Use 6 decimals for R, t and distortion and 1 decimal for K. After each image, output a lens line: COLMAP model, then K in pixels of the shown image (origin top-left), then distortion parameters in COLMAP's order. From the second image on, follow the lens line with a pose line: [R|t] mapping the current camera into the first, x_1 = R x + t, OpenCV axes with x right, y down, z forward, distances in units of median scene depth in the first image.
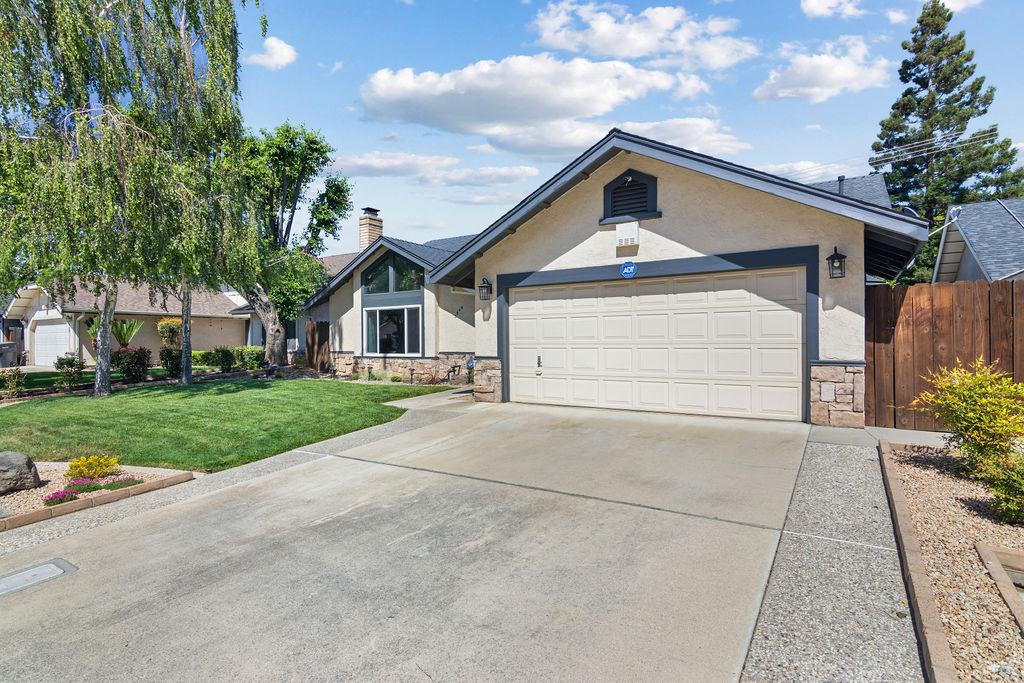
lens RADIAL K [[522.9, 0, 506.4], [0, 522.9, 339.7], [0, 0, 1]] dist [0.000177, -0.000137]
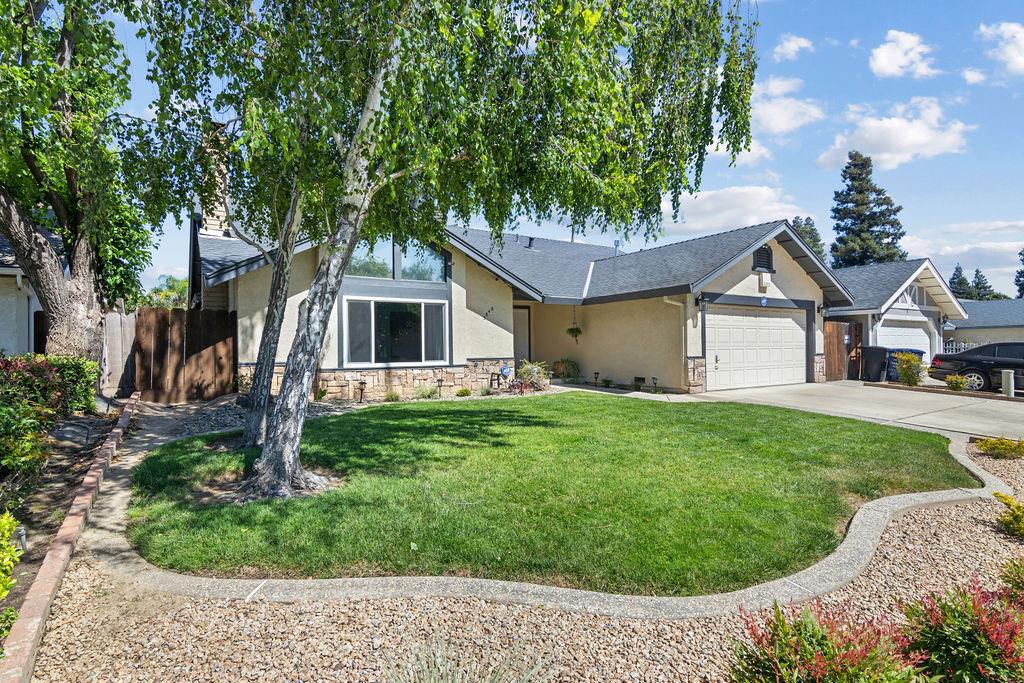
lens RADIAL K [[522.9, 0, 513.1], [0, 522.9, 343.4], [0, 0, 1]] dist [0.000177, -0.000137]
pose [[0.392125, 0.013133, 0.919818, -0.848142], [0.002818, 0.999876, -0.015477, 0.011988], [-0.919908, 0.008661, 0.392039, 0.576623]]
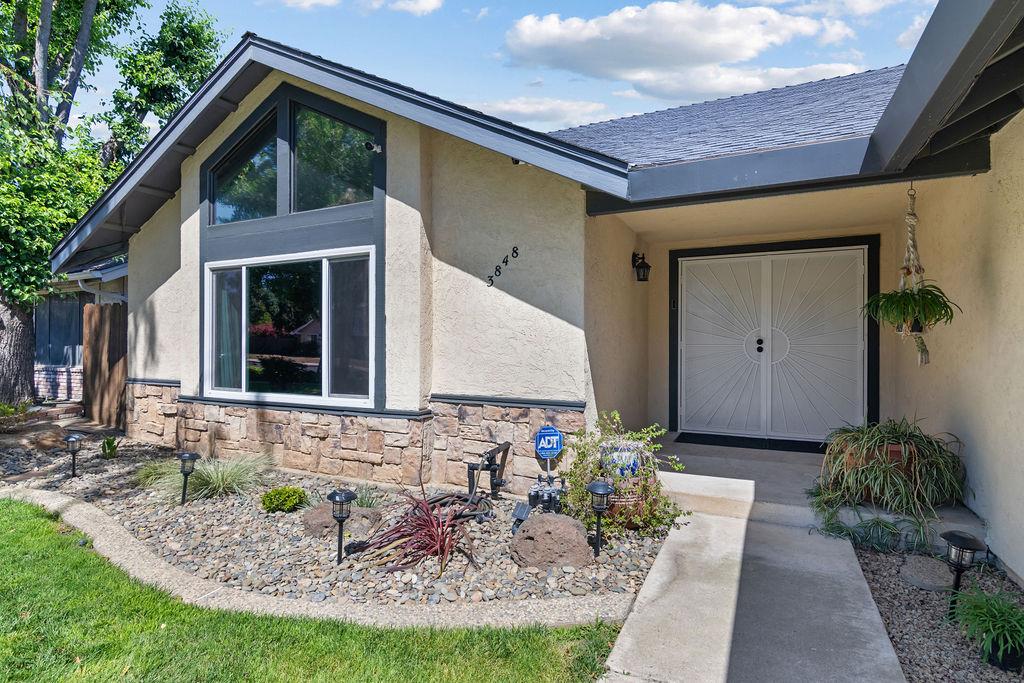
lens RADIAL K [[522.9, 0, 512.2], [0, 522.9, 333.1], [0, 0, 1]] dist [0.000177, -0.000137]
pose [[0.990858, 0.009066, 0.134606, -0.119529], [-0.007756, 0.999917, -0.010254, -0.010503], [-0.134688, 0.009116, 0.990846, 0.655550]]
